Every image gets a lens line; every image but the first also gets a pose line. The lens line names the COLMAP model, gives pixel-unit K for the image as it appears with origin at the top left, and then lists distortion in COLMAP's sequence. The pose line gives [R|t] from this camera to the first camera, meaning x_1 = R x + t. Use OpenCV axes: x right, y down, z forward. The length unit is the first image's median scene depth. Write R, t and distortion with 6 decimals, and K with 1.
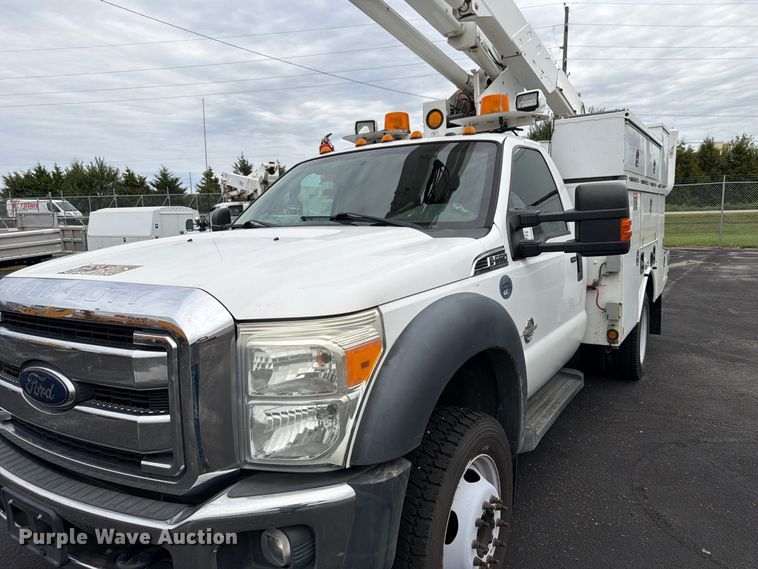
lens RADIAL K [[542.9, 0, 374.4], [0, 542.9, 285.5], [0, 0, 1]] dist [0.014275, -0.017893]
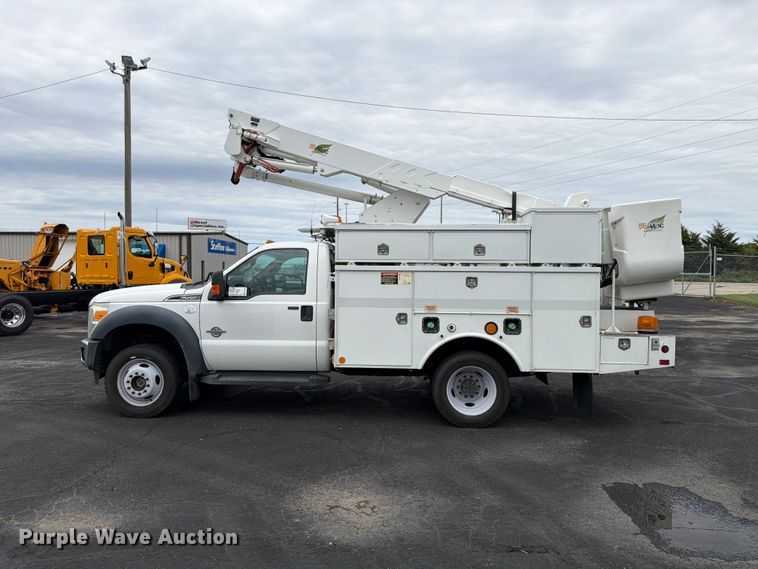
lens RADIAL K [[550.2, 0, 378.6], [0, 550.2, 281.8], [0, 0, 1]] dist [0.034487, -0.053611]
pose [[0.508313, 0.043358, -0.860080, 2.229350], [-0.133522, 0.990622, -0.028974, -0.127864], [0.850758, 0.129568, 0.509336, 0.306885]]
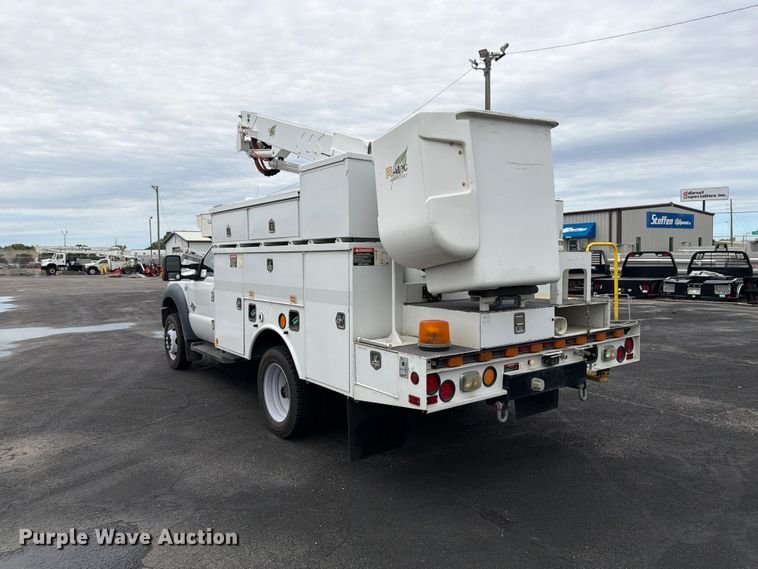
lens RADIAL K [[550.2, 0, 379.6], [0, 550.2, 282.9], [0, 0, 1]] dist [0.034487, -0.053611]
pose [[-0.356847, 0.080816, -0.930661, 2.149625], [-0.095629, 0.987857, 0.122450, -0.397198], [0.929255, 0.132694, -0.344785, 2.381535]]
